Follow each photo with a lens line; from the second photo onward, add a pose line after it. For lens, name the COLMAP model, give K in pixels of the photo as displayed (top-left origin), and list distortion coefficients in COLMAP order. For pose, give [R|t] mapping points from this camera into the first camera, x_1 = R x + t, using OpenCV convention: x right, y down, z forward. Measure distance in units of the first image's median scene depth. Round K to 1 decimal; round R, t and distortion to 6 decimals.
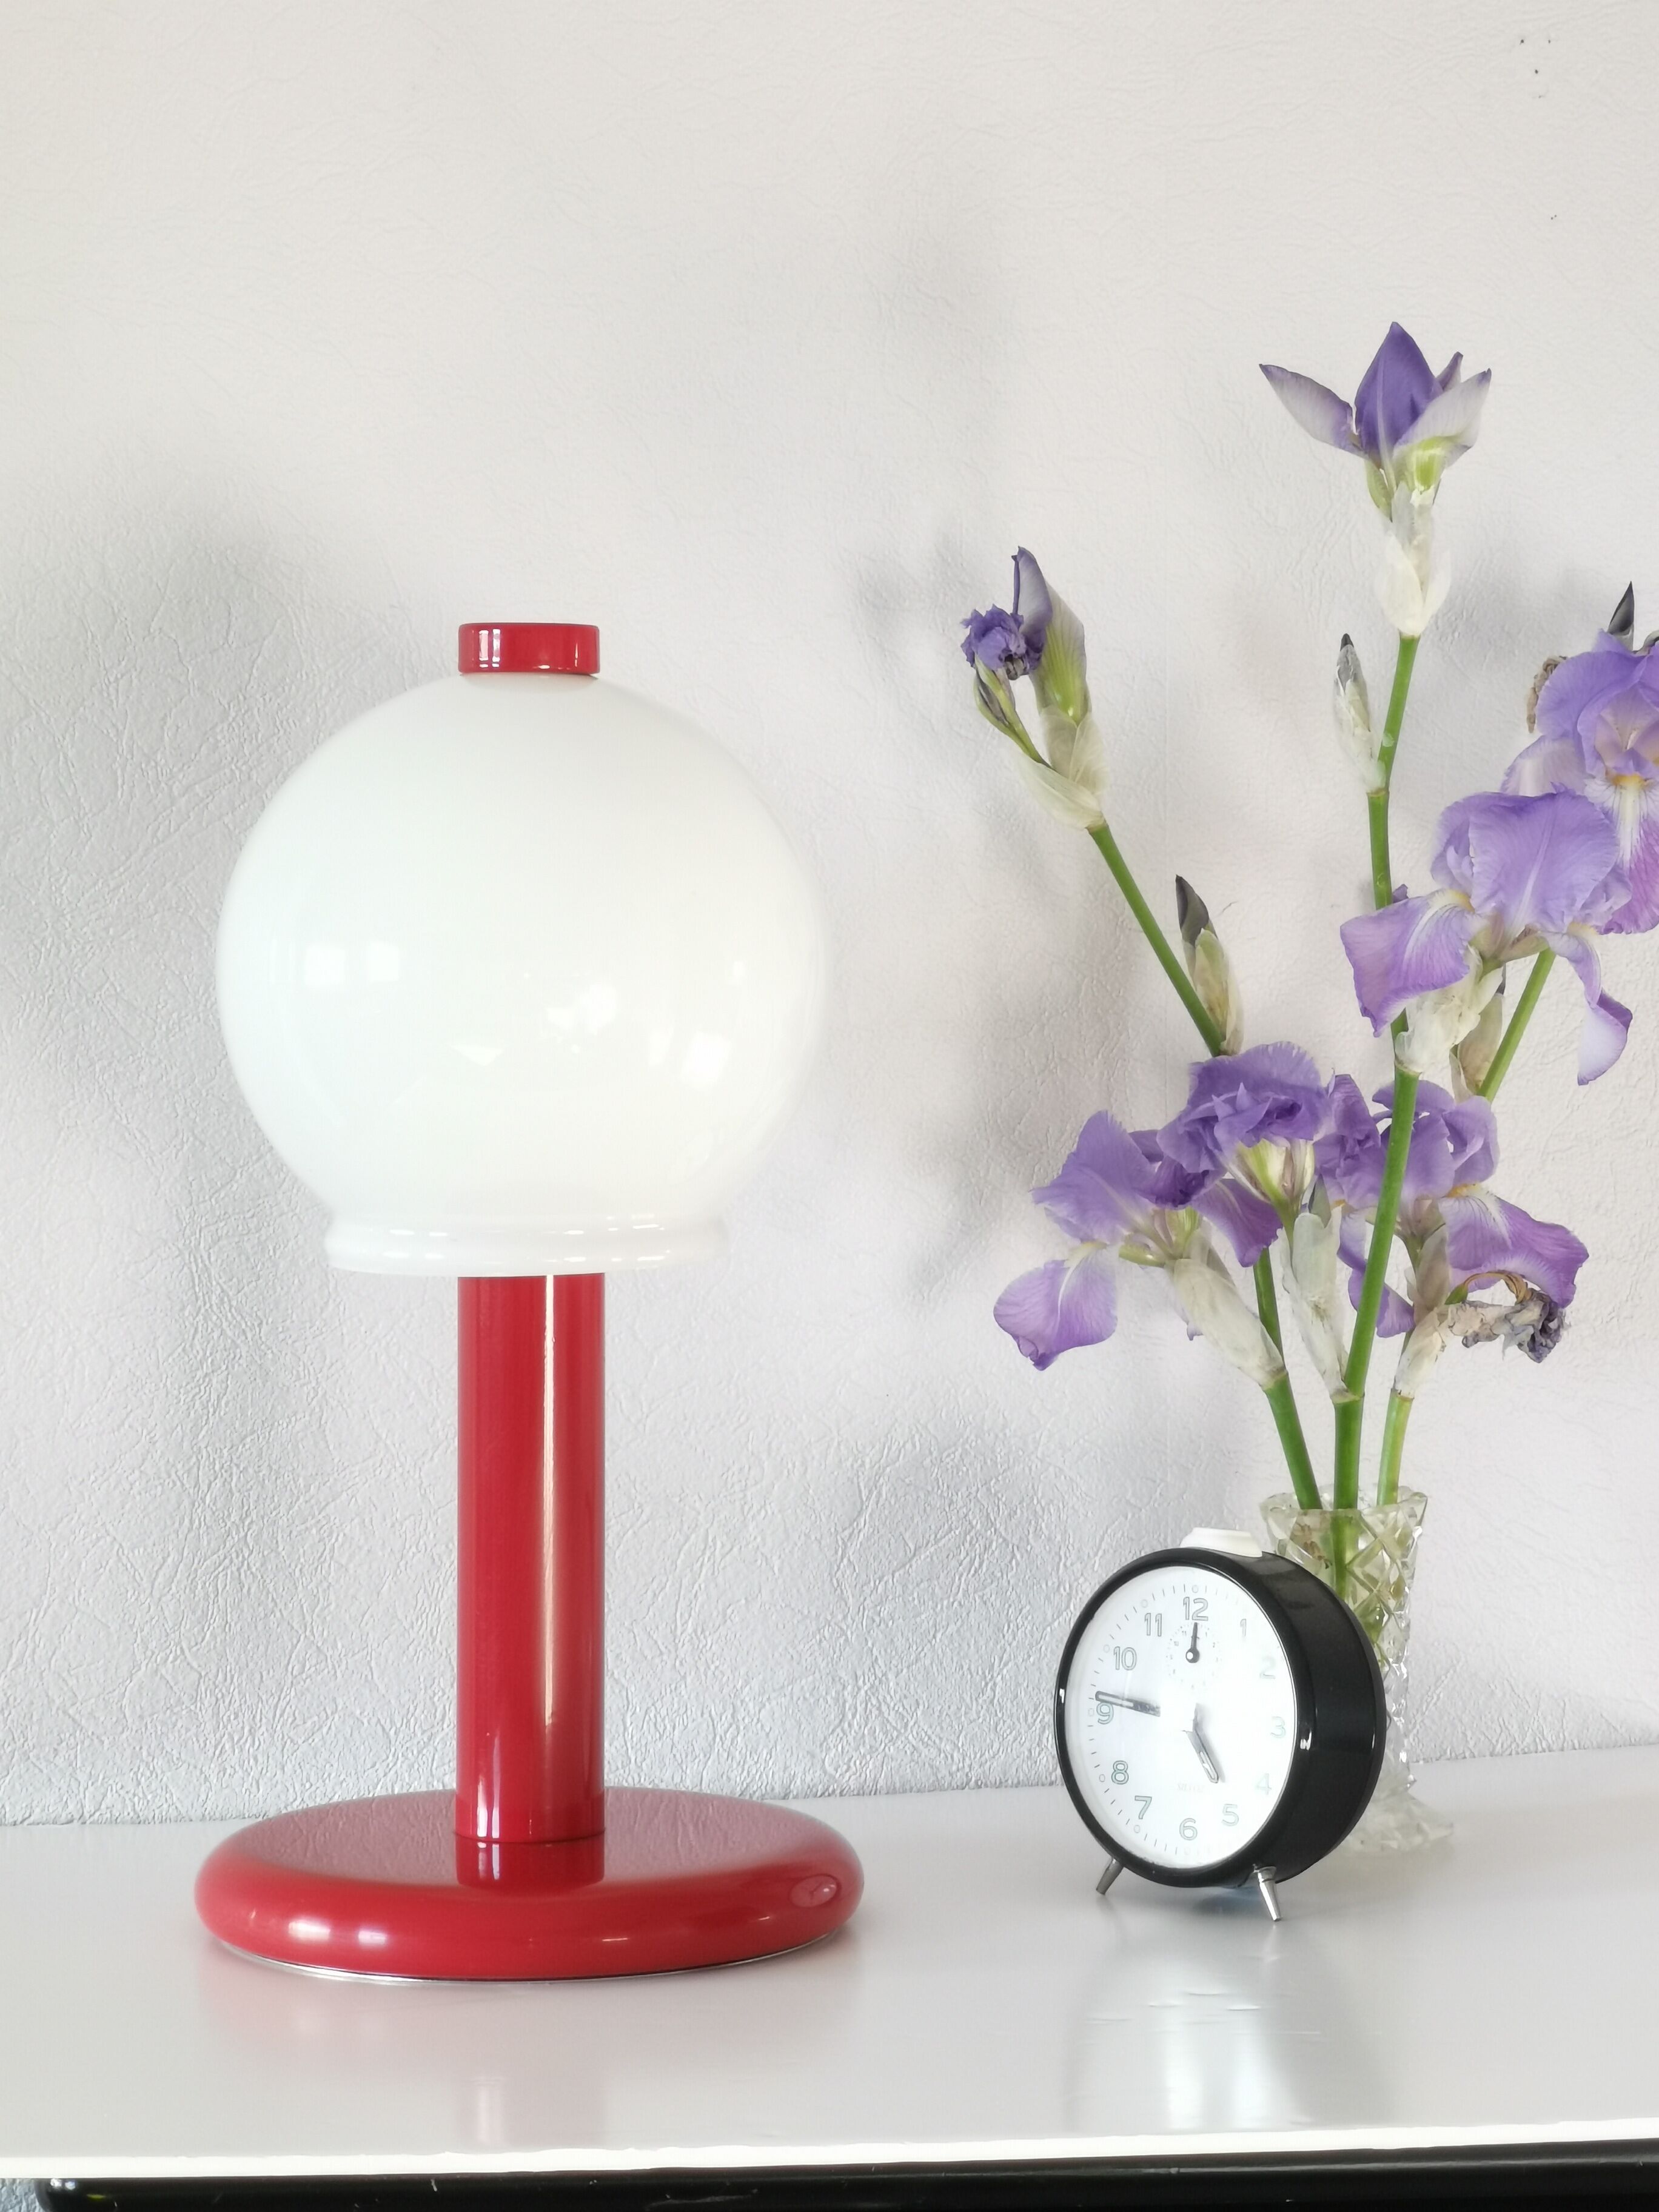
lens RADIAL K [[5639.7, 0, 829.5], [0, 5639.7, 1106.0], [0, 0, 1]] dist [0.322964, -0.795714]
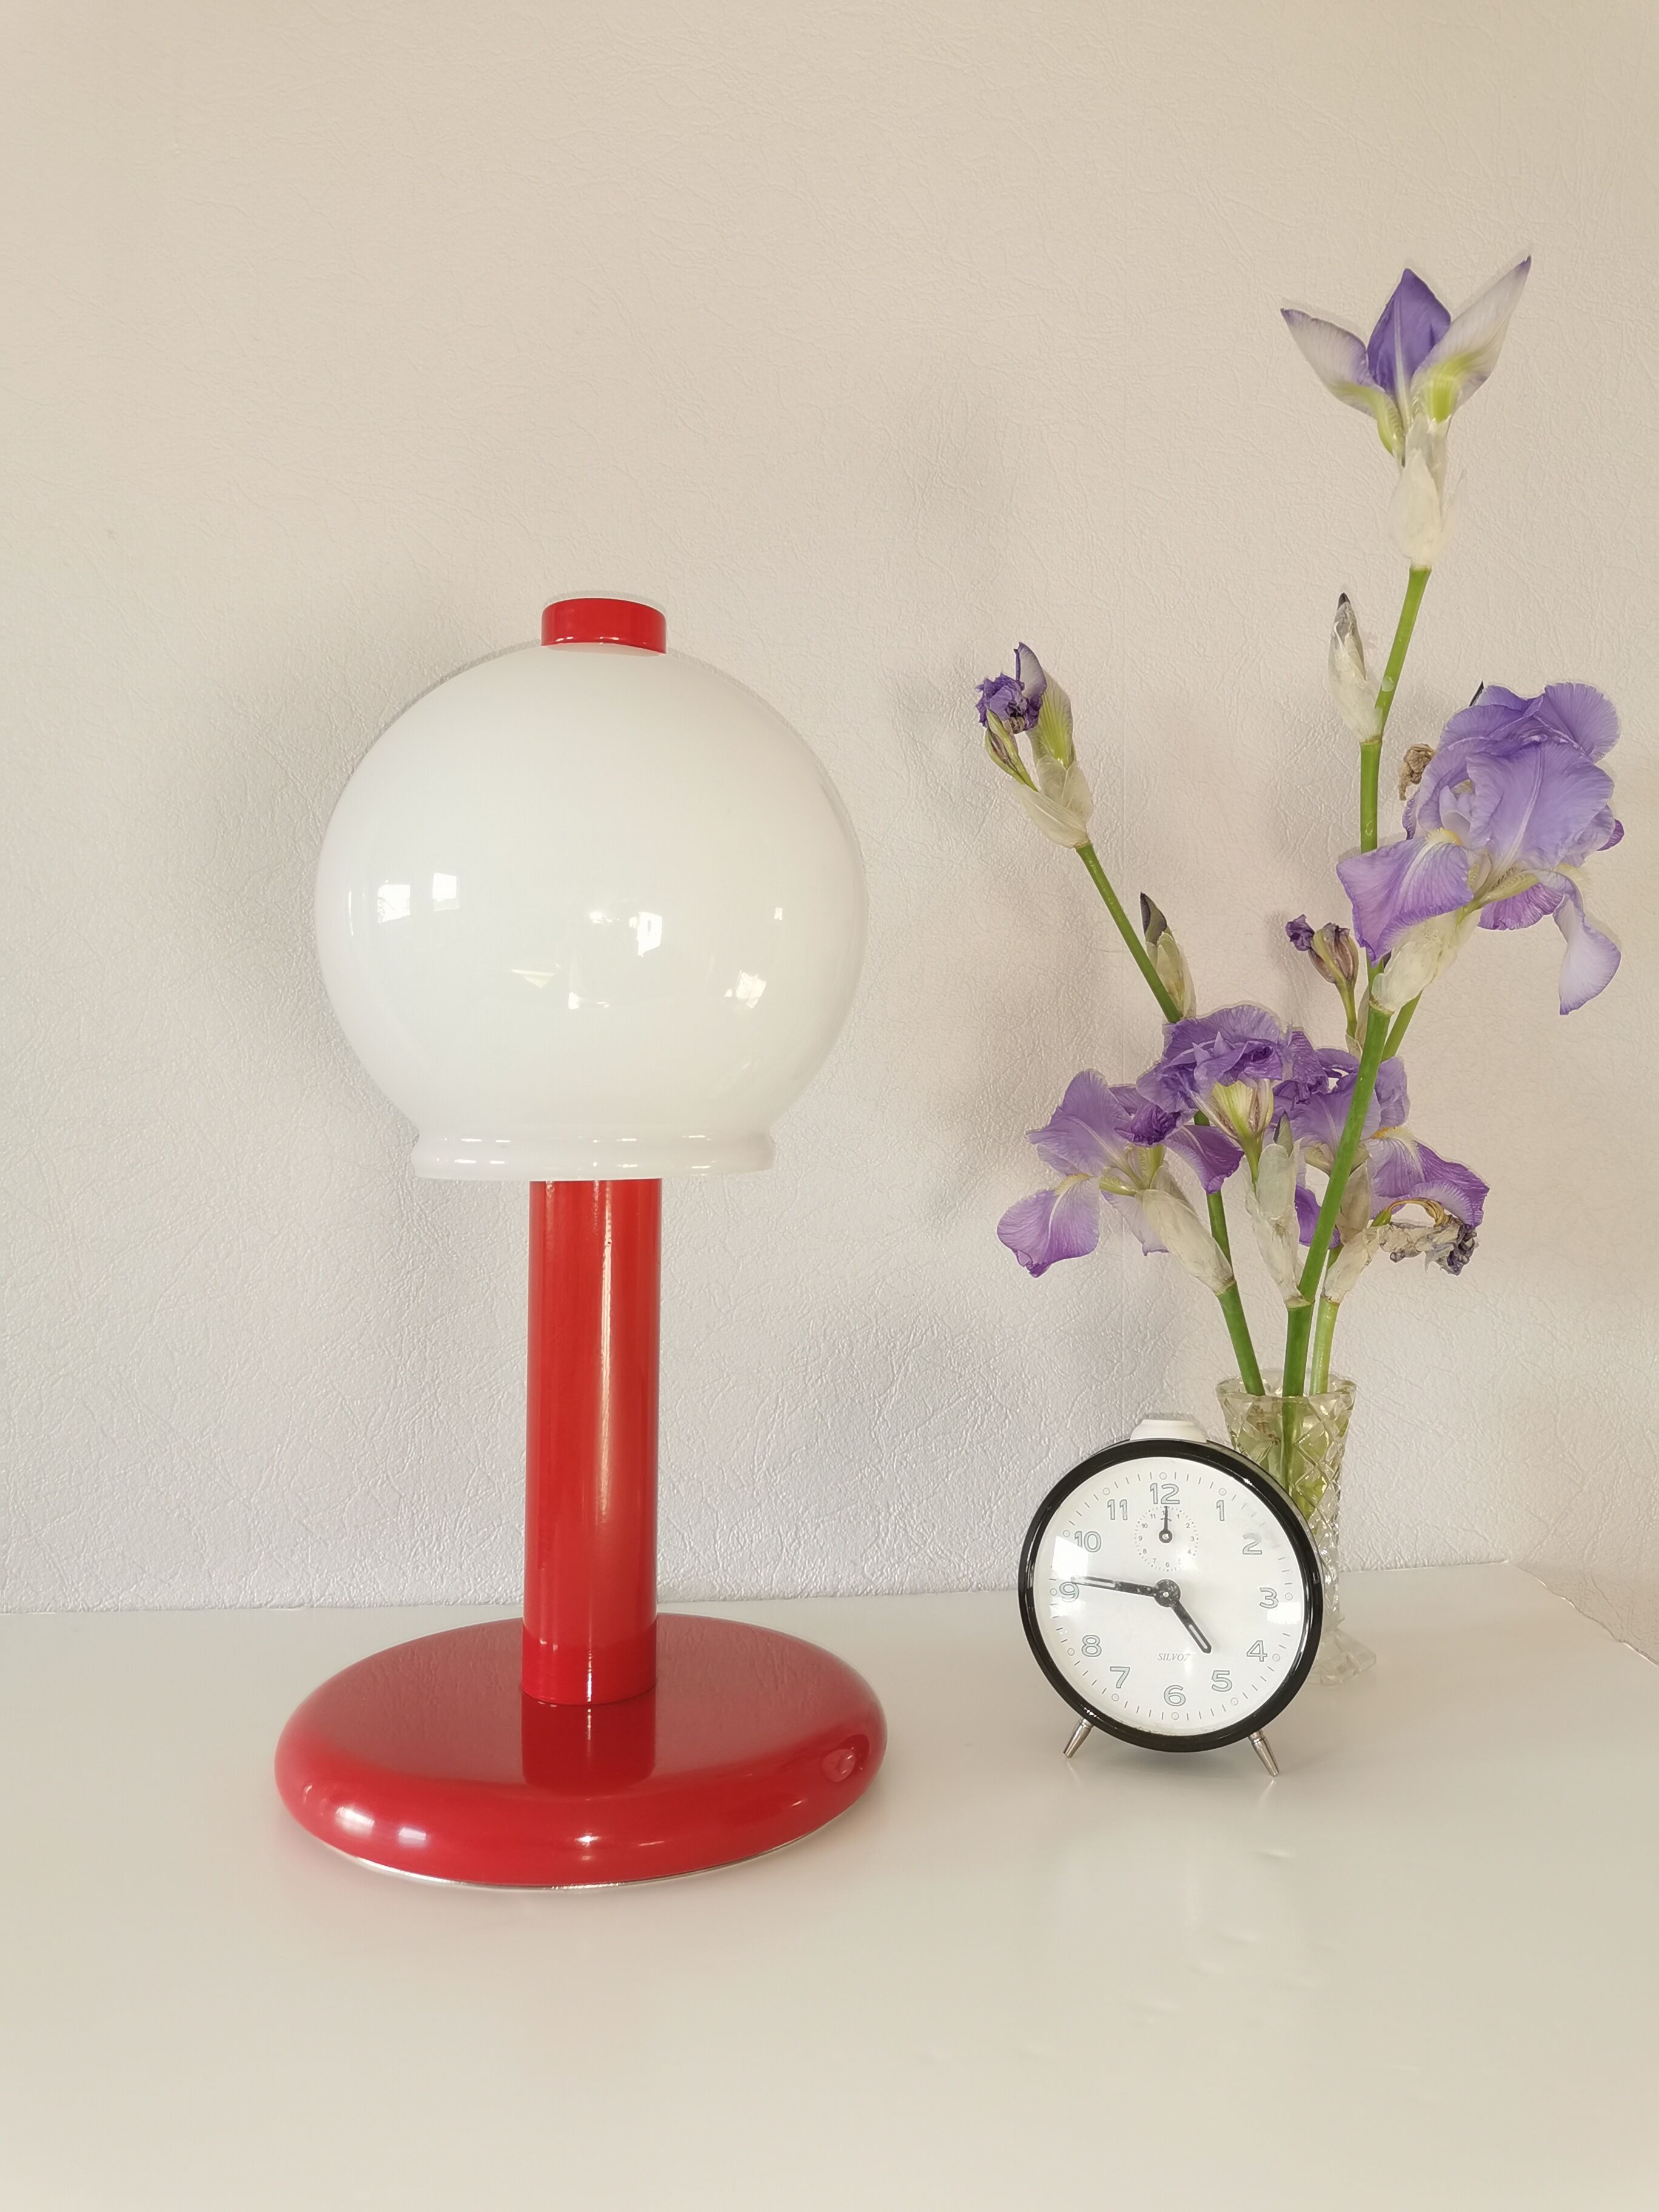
lens RADIAL K [[1722.4, 0, 836.2], [0, 1722.4, 1077.9], [0, 0, 1]] dist [0.010832, 0.006137]
pose [[0.999252, 0.008977, -0.037624, 0.007302], [-0.011558, 0.997554, -0.068936, 0.030028], [0.036913, 0.069320, 0.996911, 0.623674]]
